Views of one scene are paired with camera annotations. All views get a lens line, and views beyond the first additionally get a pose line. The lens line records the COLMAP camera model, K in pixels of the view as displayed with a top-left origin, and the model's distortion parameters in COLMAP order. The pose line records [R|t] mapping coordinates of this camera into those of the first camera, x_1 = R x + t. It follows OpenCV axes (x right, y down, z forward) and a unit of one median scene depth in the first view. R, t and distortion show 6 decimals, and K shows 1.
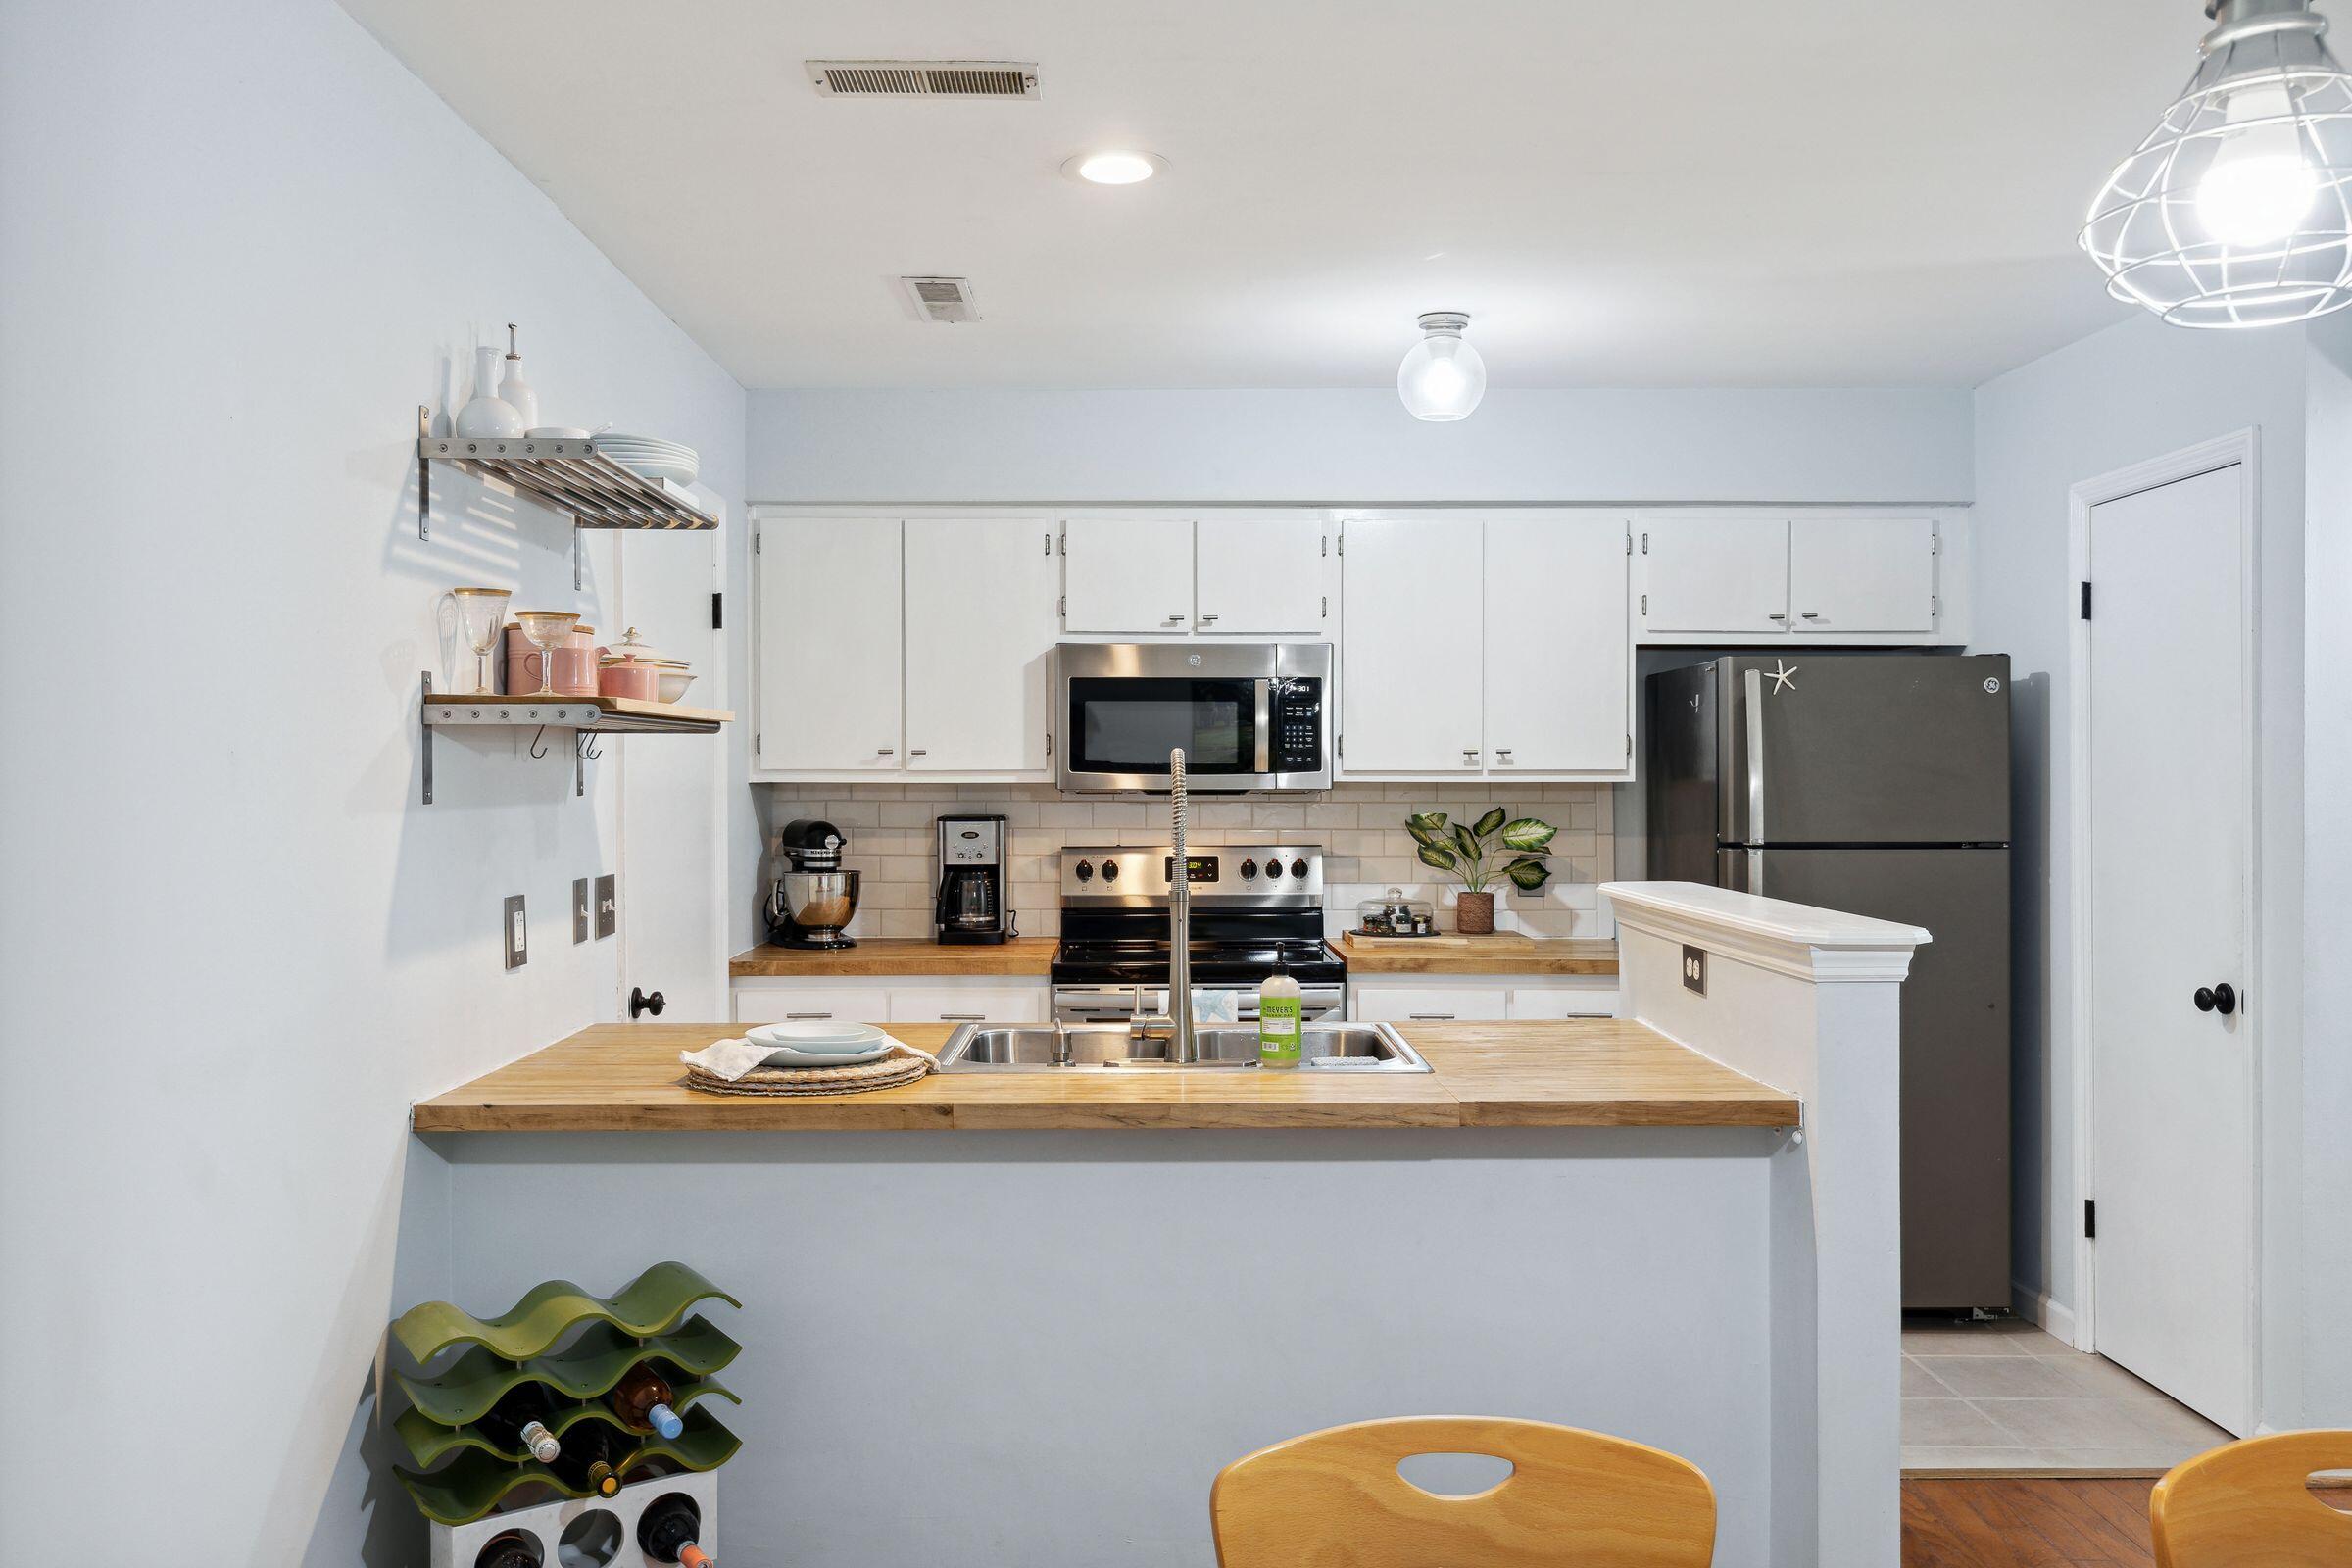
lens RADIAL K [[1855.6, 0, 1166.8], [0, 1855.6, 777.2], [0, 0, 1]] dist [0.001313, -0.006120]
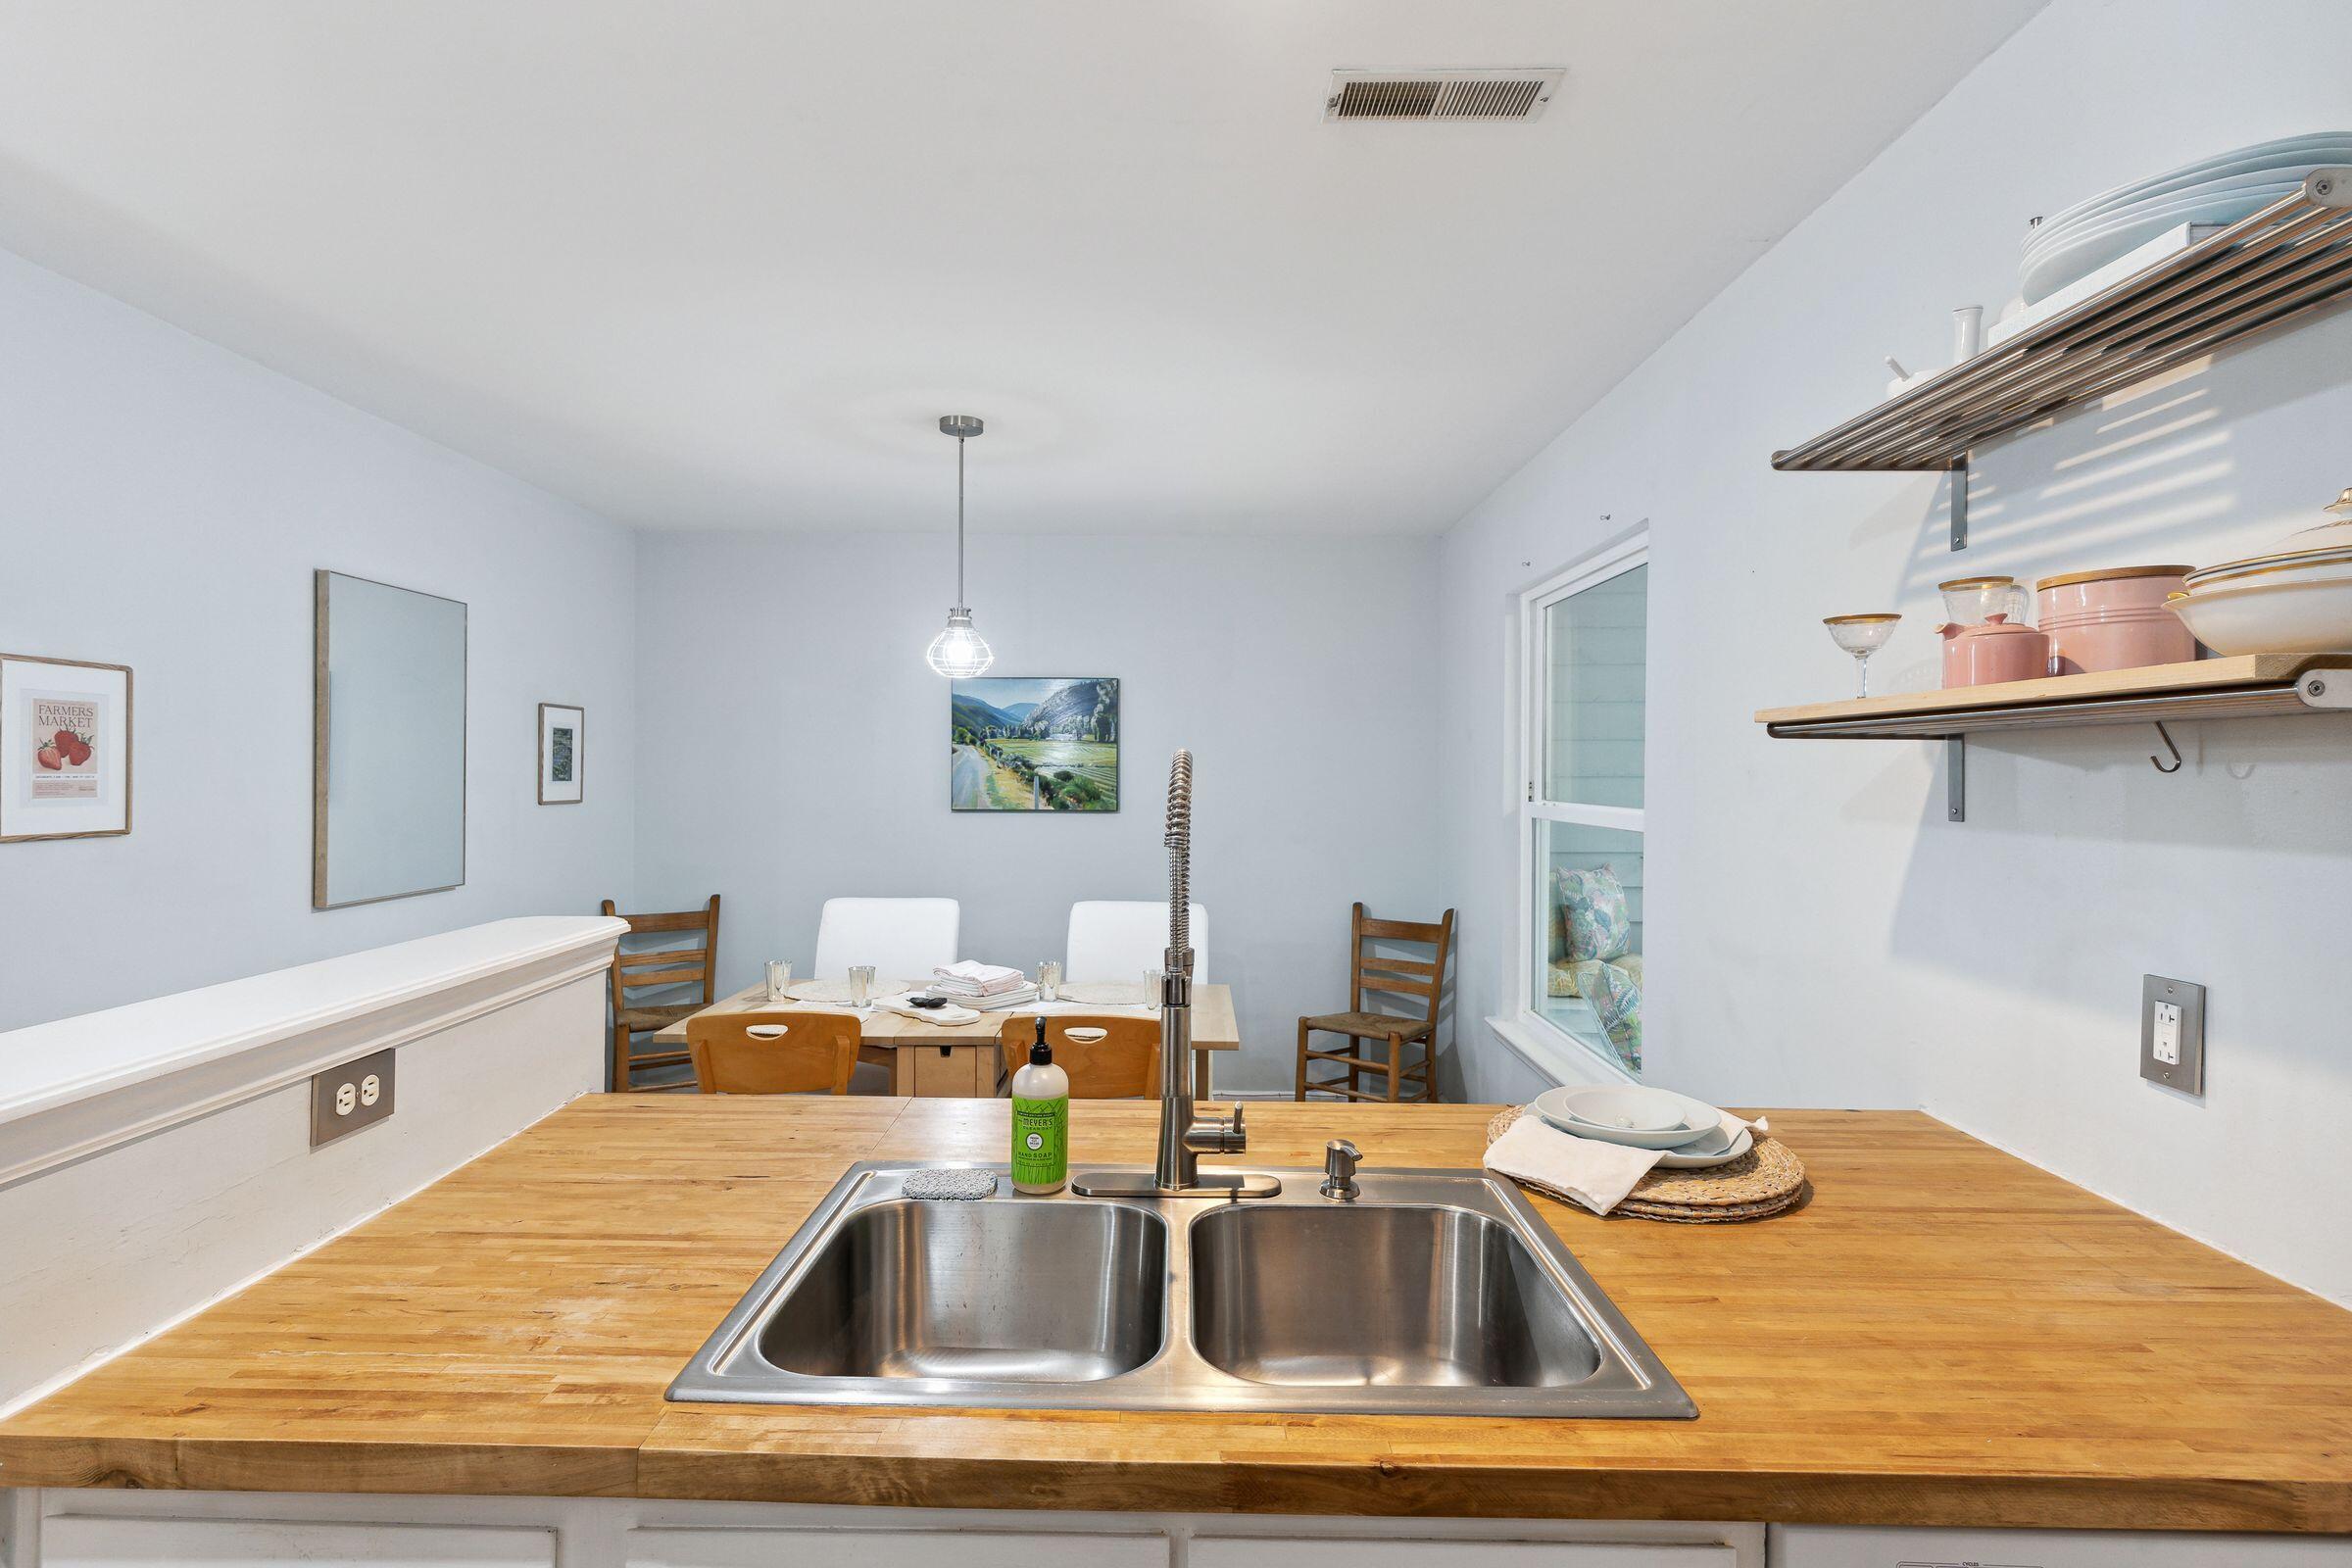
lens RADIAL K [[1144.8, 0, 1167.3], [0, 1144.8, 777.7], [0, 0, 1]] dist [0.003287, 0.000389]
pose [[-0.999861, -0.004718, 0.016019, 0.002279], [-0.004545, 0.999932, 0.010782, -0.007224], [-0.016069, 0.010707, -0.999814, 0.899458]]
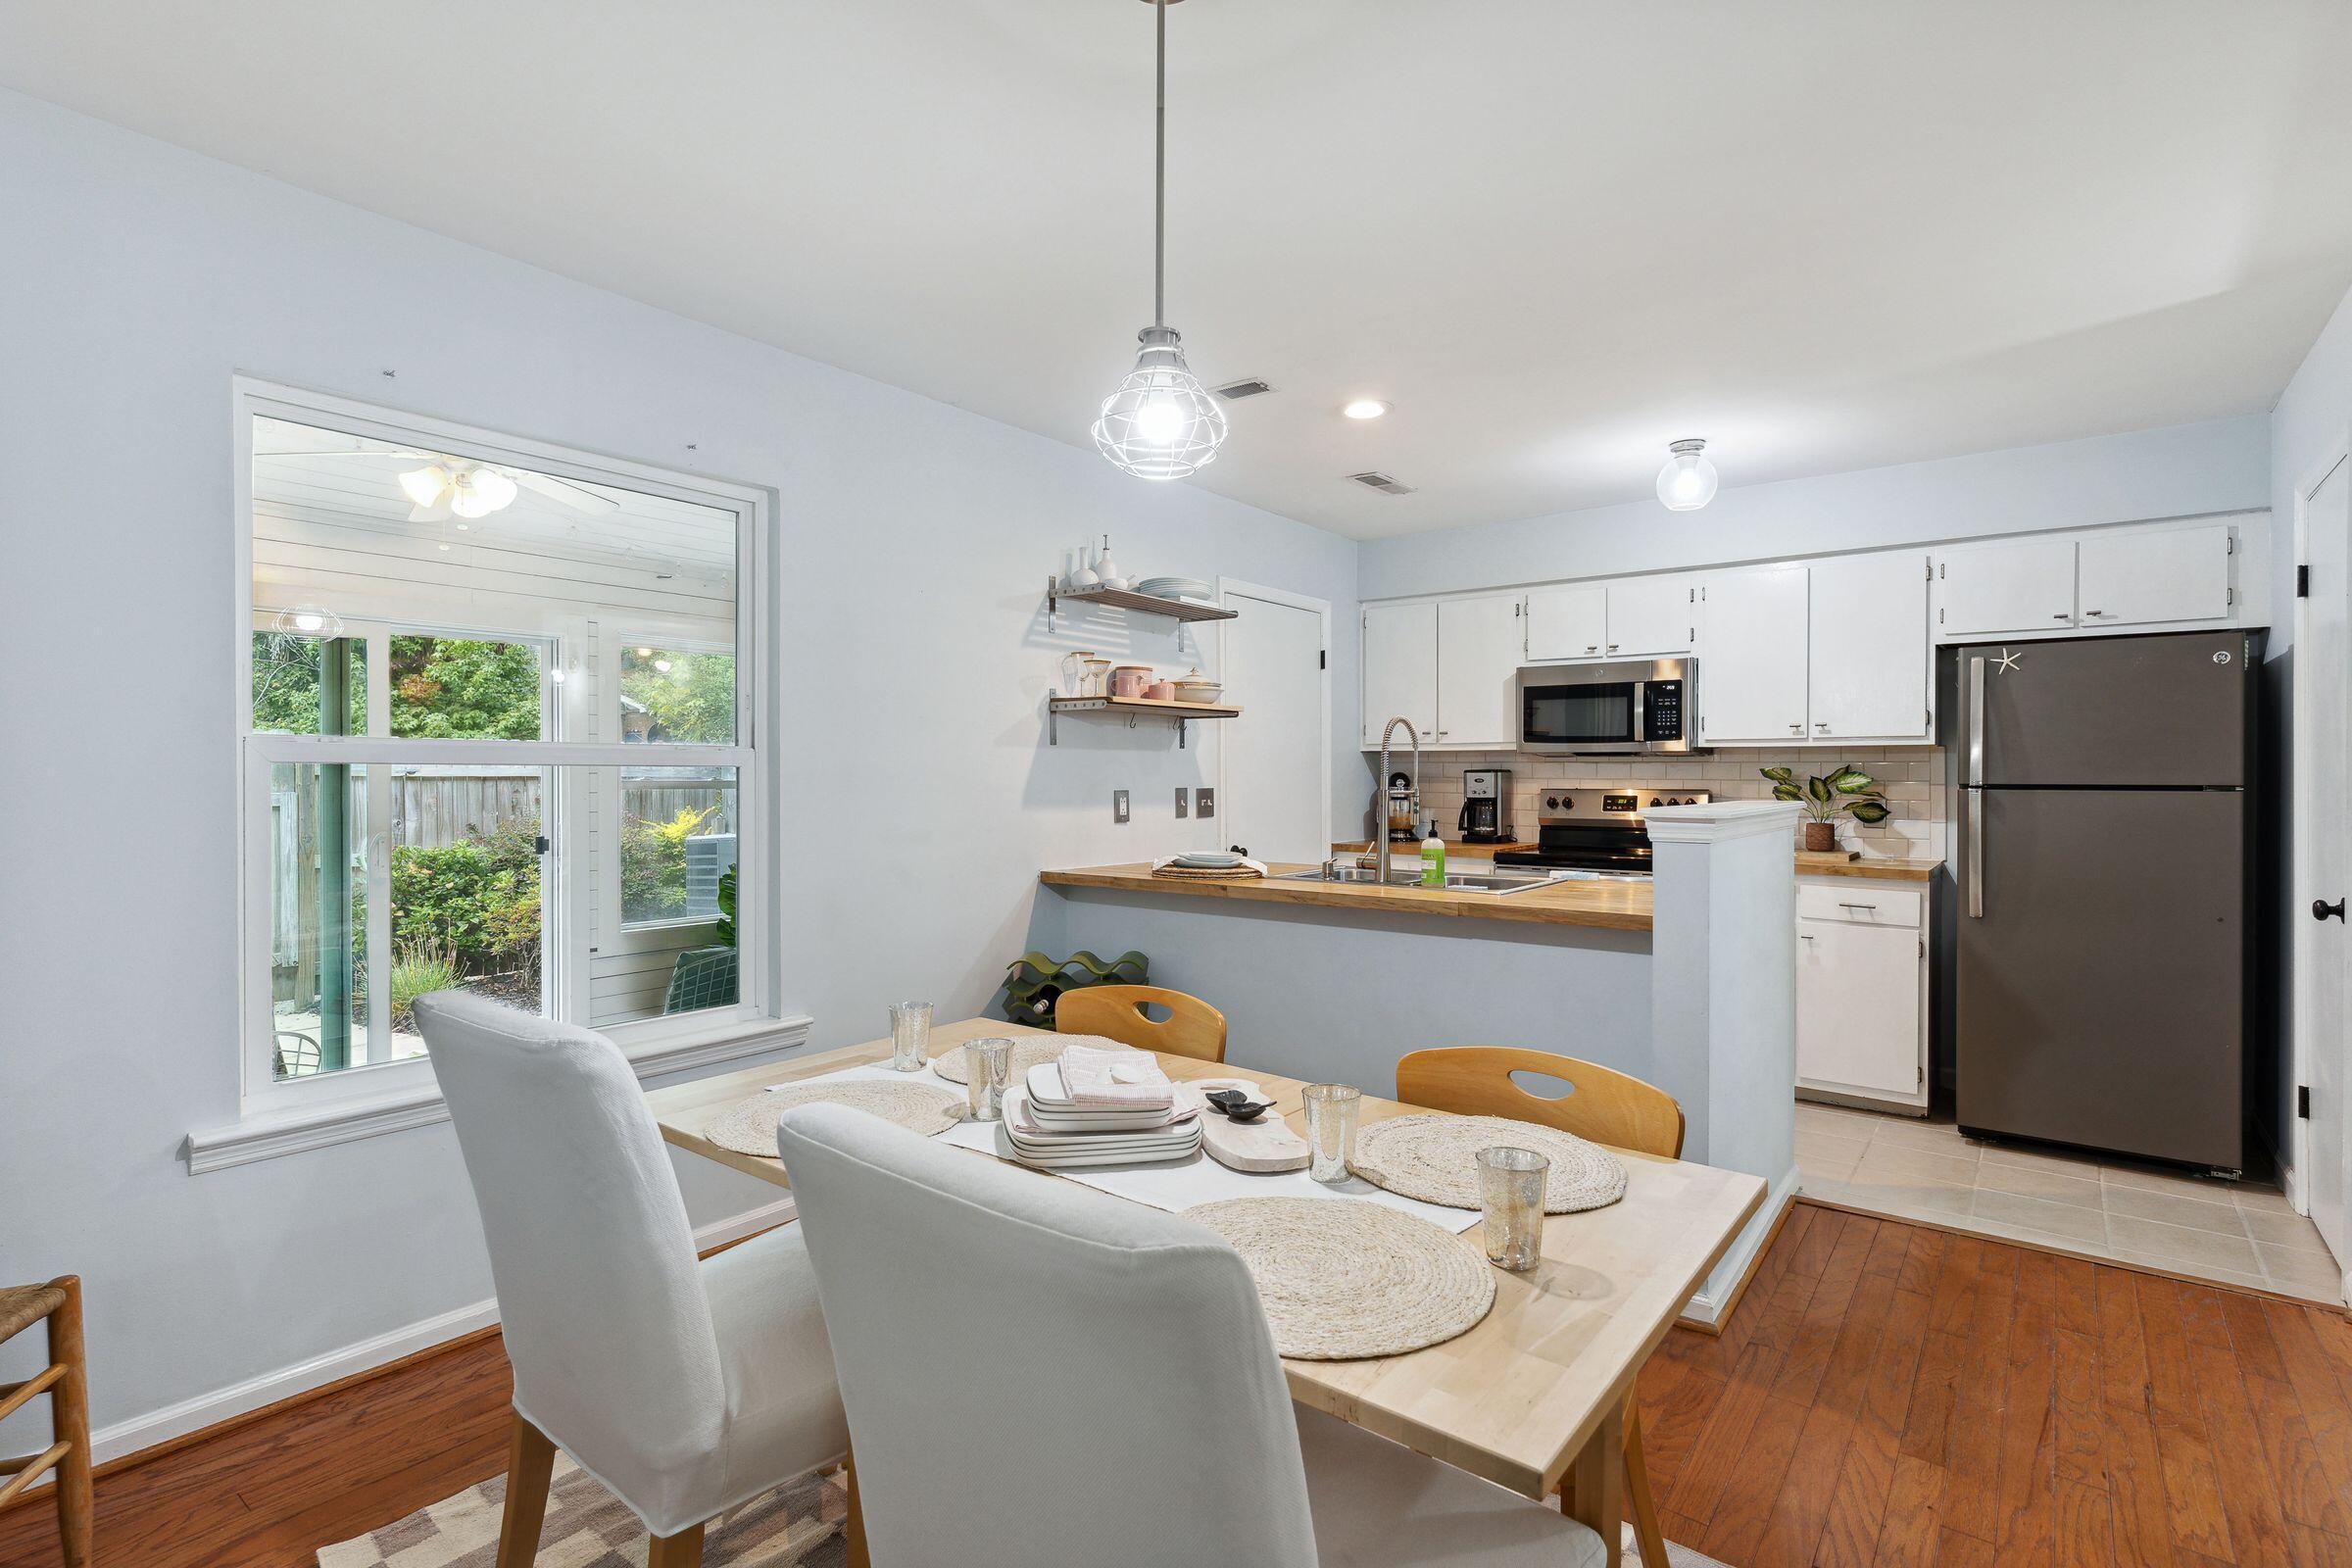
lens RADIAL K [[1144.8, 0, 1168.4], [0, 1144.8, 783.5], [0, 0, 1]] dist [0.003287, 0.000389]
pose [[0.780633, 0.007286, -0.624947, 0.348676], [-0.005212, 0.999973, 0.005147, 0.030836], [0.624968, -0.000761, 0.780650, -0.023551]]
